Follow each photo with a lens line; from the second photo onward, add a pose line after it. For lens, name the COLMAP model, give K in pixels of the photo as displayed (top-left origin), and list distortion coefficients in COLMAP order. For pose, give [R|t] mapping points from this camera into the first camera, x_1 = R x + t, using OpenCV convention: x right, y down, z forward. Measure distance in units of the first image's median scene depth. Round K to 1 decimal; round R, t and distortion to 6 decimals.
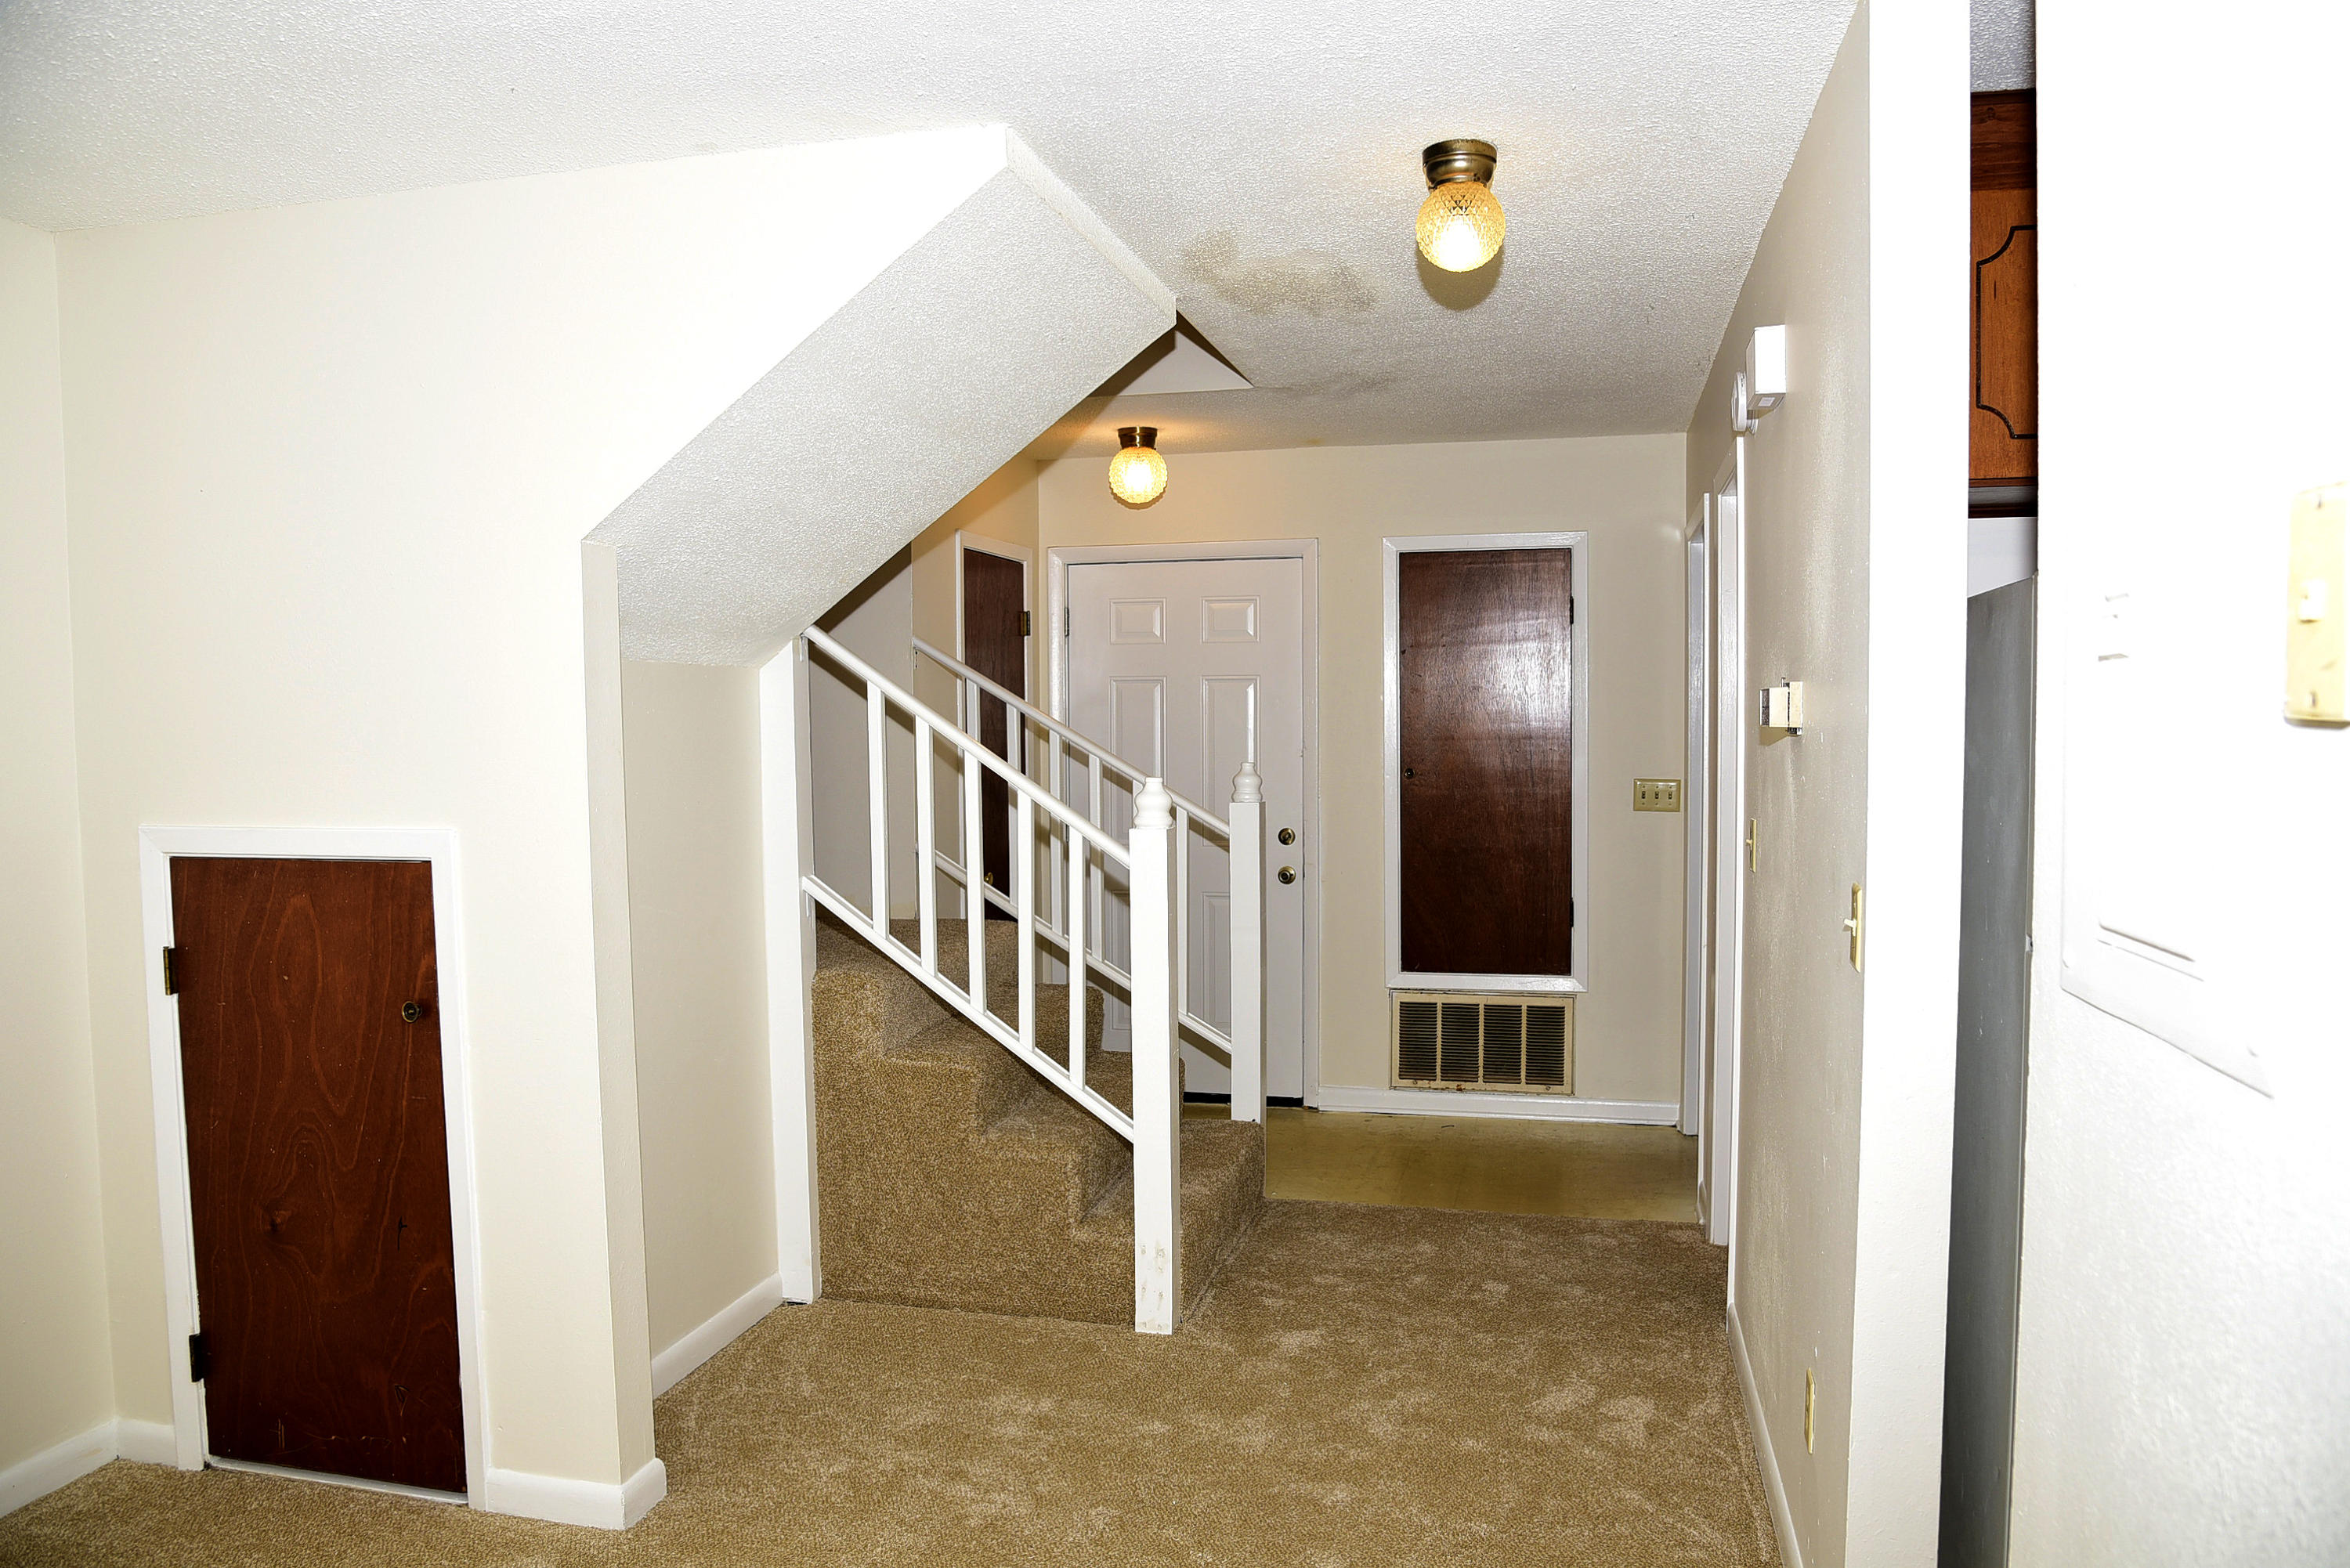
lens RADIAL K [[1642.3, 0, 1187.2], [0, 1642.3, 805.0], [0, 0, 1]] dist [-0.107819, 0.071466]
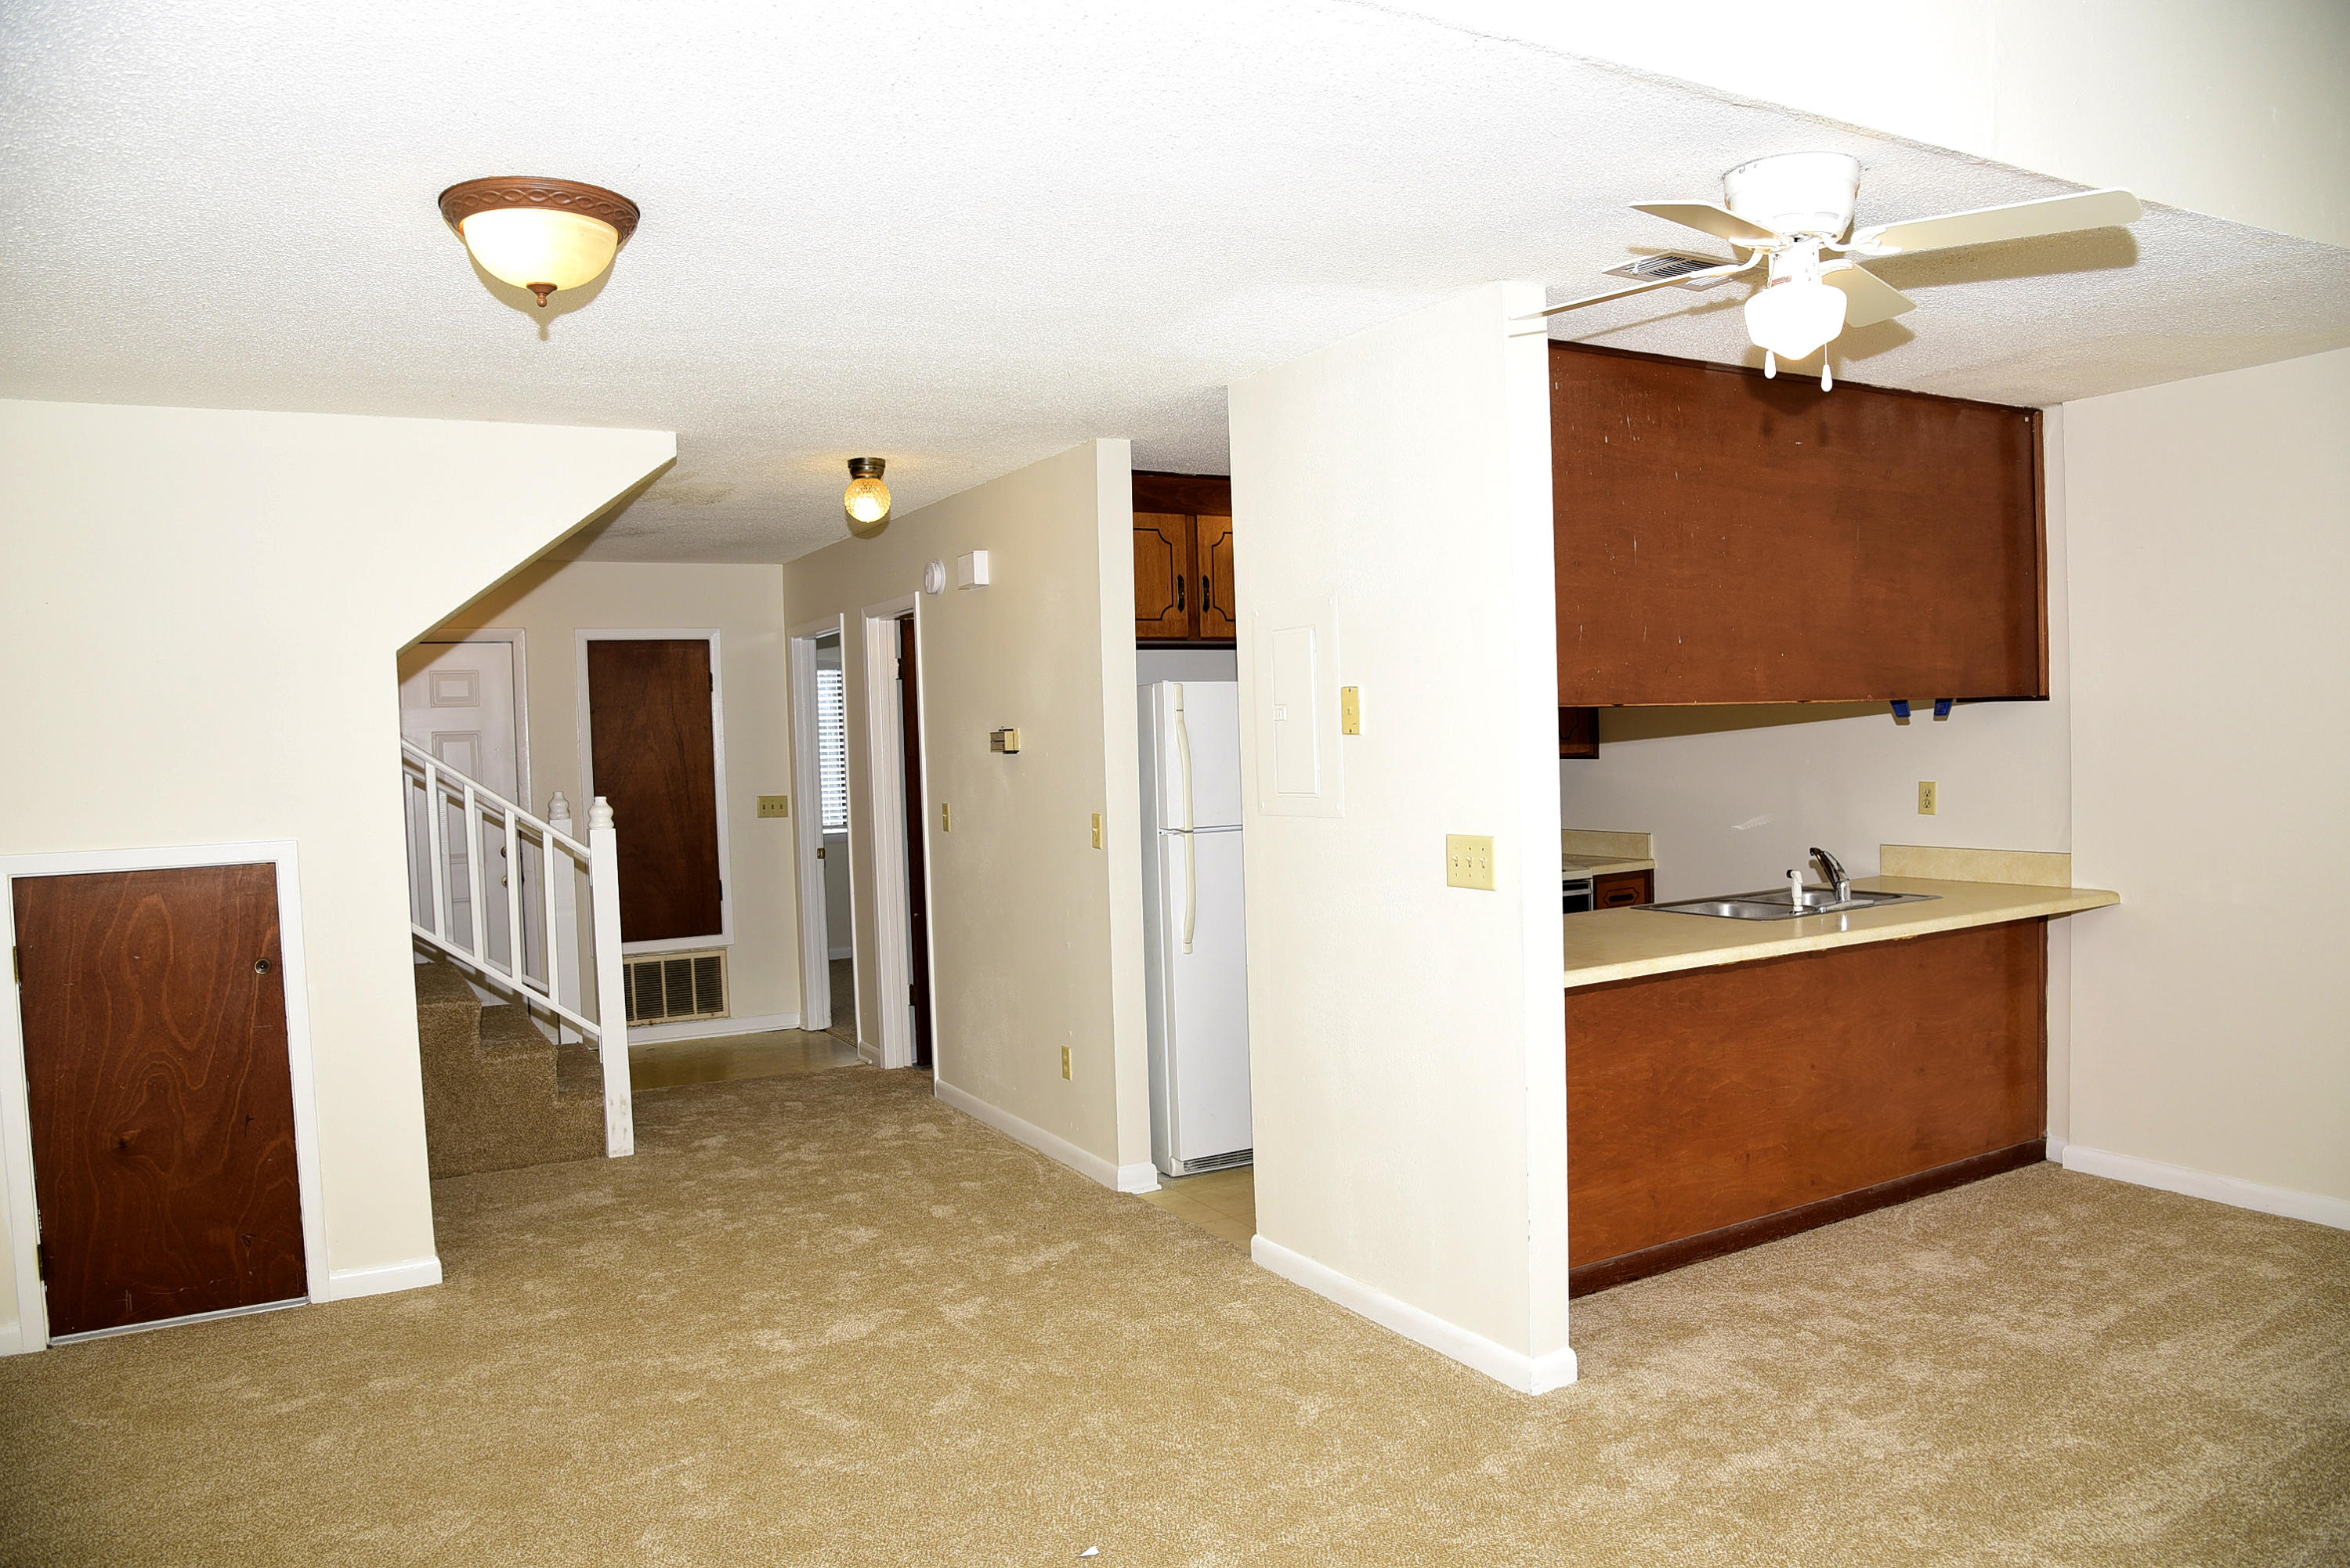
lens RADIAL K [[1642.3, 0, 1187.2], [0, 1642.3, 805.0], [0, 0, 1]] dist [-0.107819, 0.071466]
pose [[0.728620, -0.045323, 0.683417, -0.815705], [0.063852, 0.997958, -0.001894, 0.036673], [-0.681936, 0.045018, 0.730025, -0.614111]]
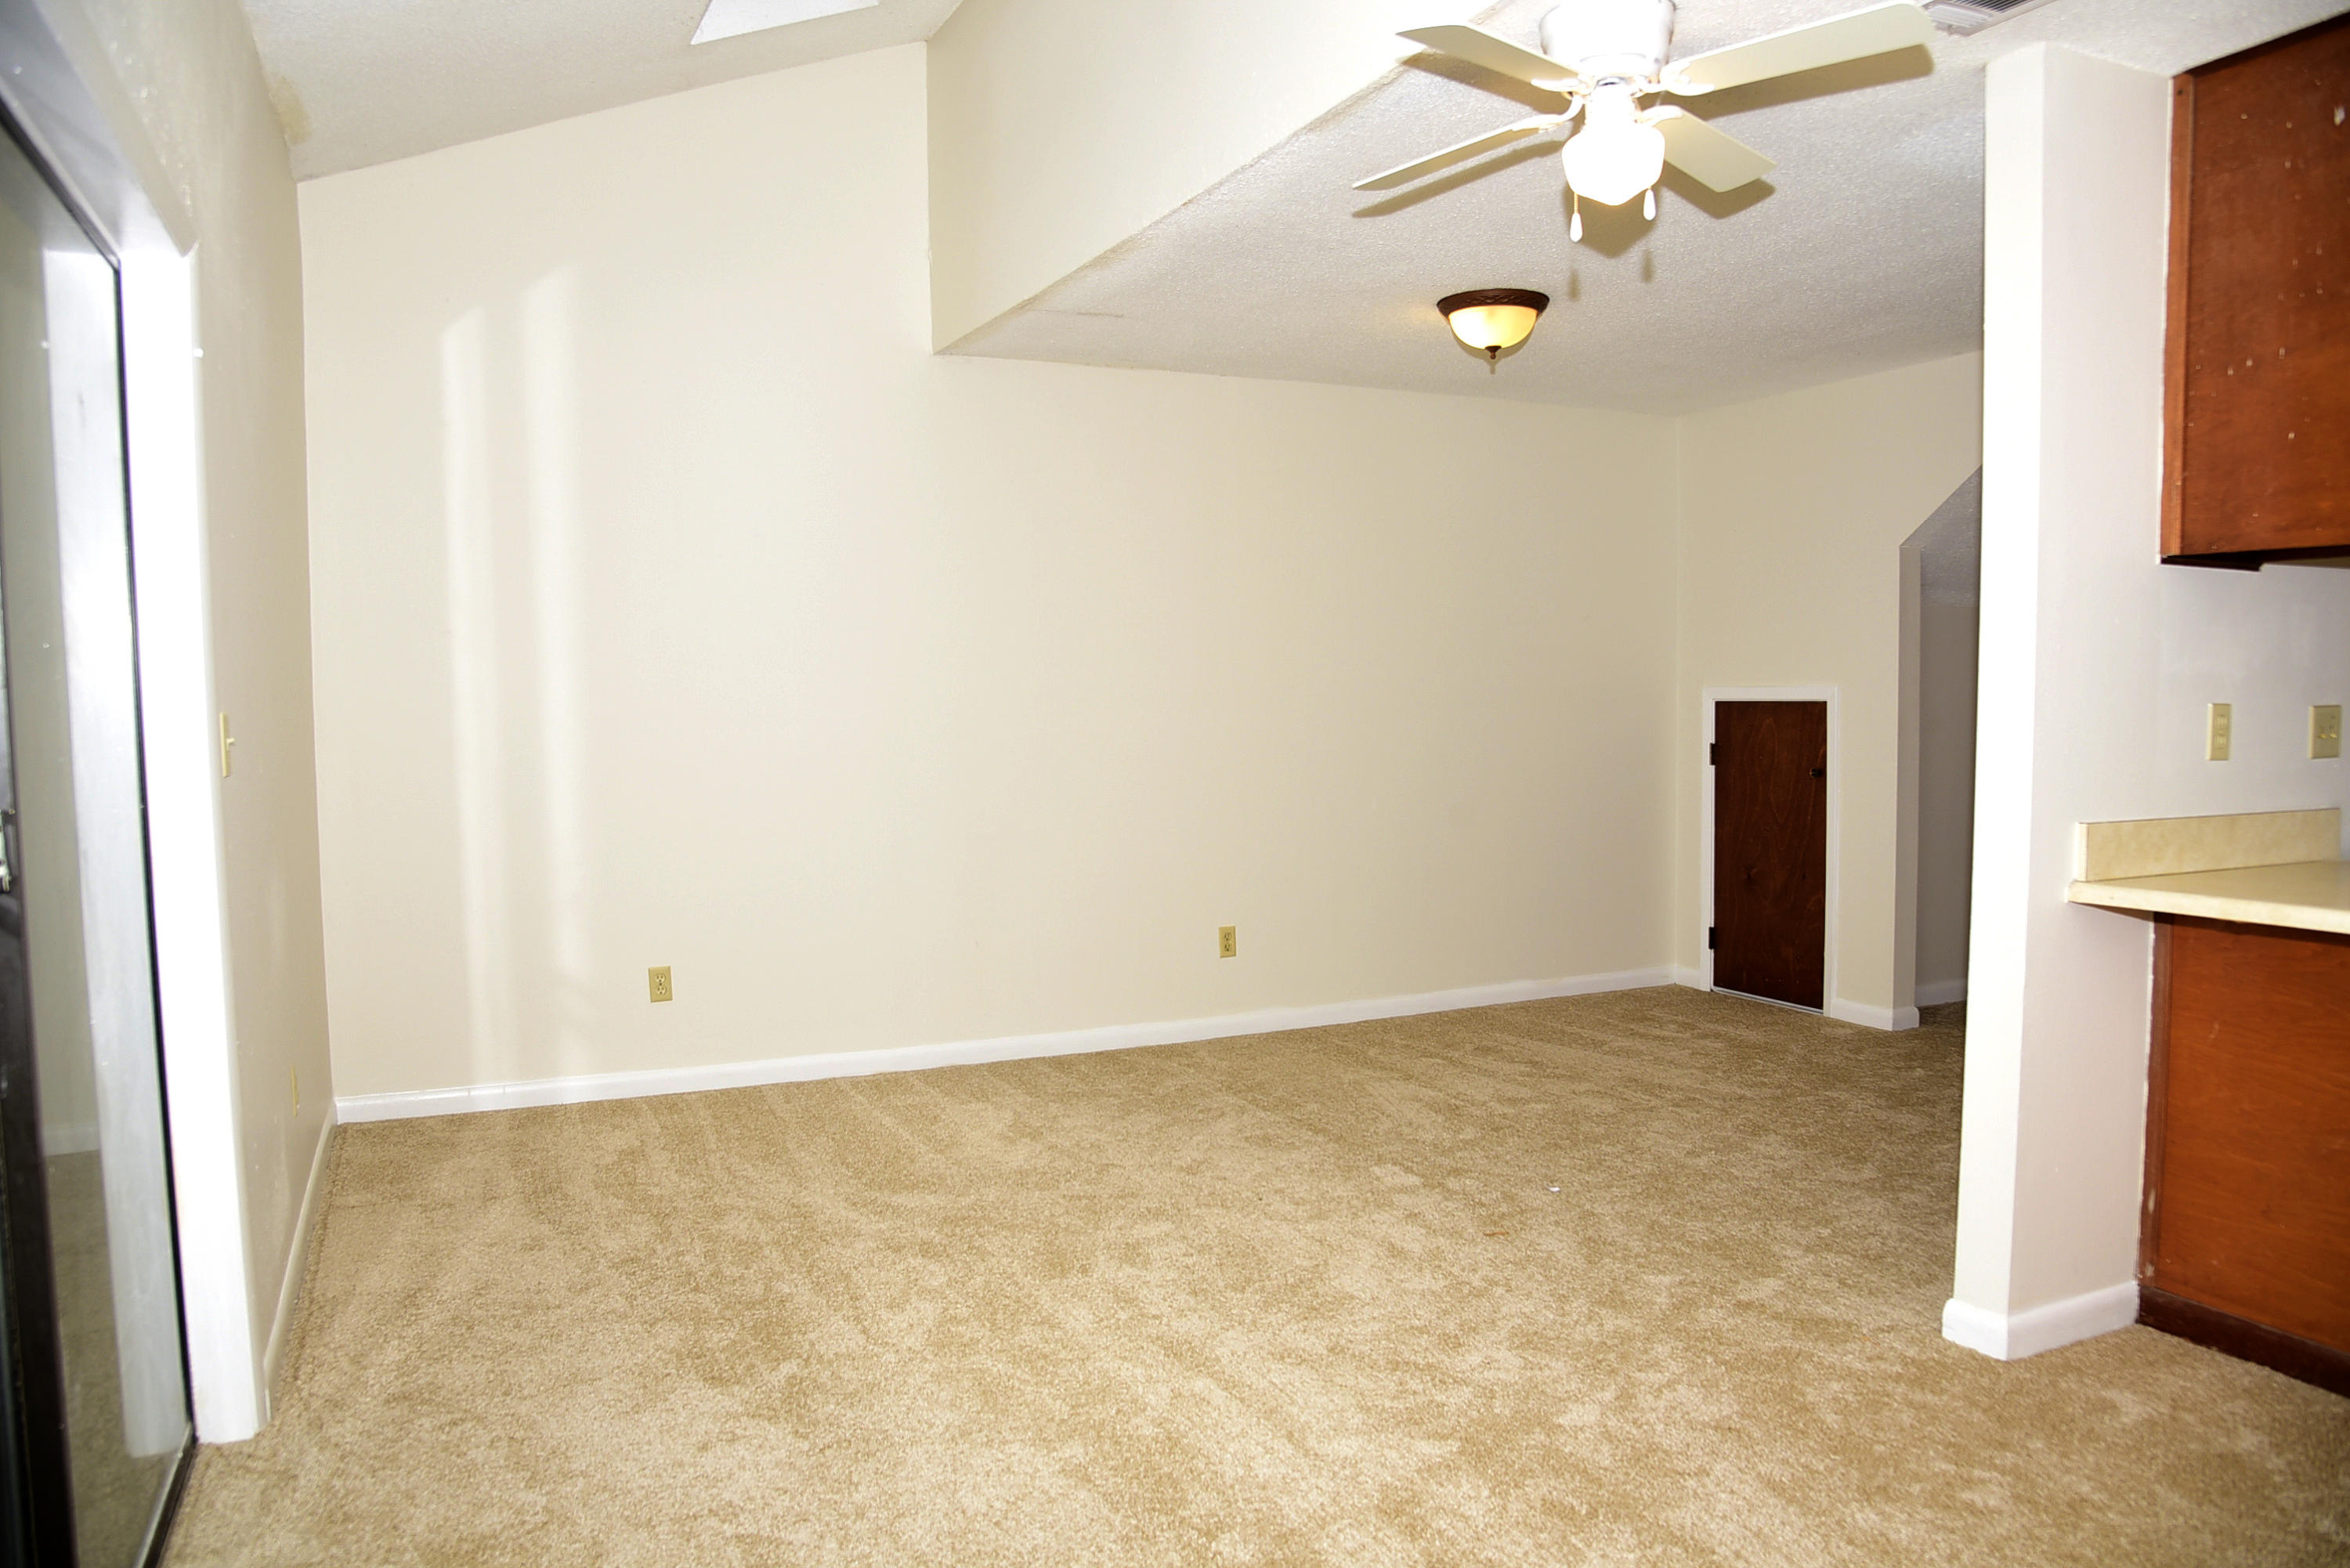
lens RADIAL K [[1642.3, 0, 1187.2], [0, 1642.3, 805.0], [0, 0, 1]] dist [-0.107819, 0.071466]
pose [[0.626402, 0.057409, -0.777383, 0.623586], [-0.039923, 0.998338, 0.041557, 0.109466], [0.778477, 0.005004, 0.627653, -0.926494]]
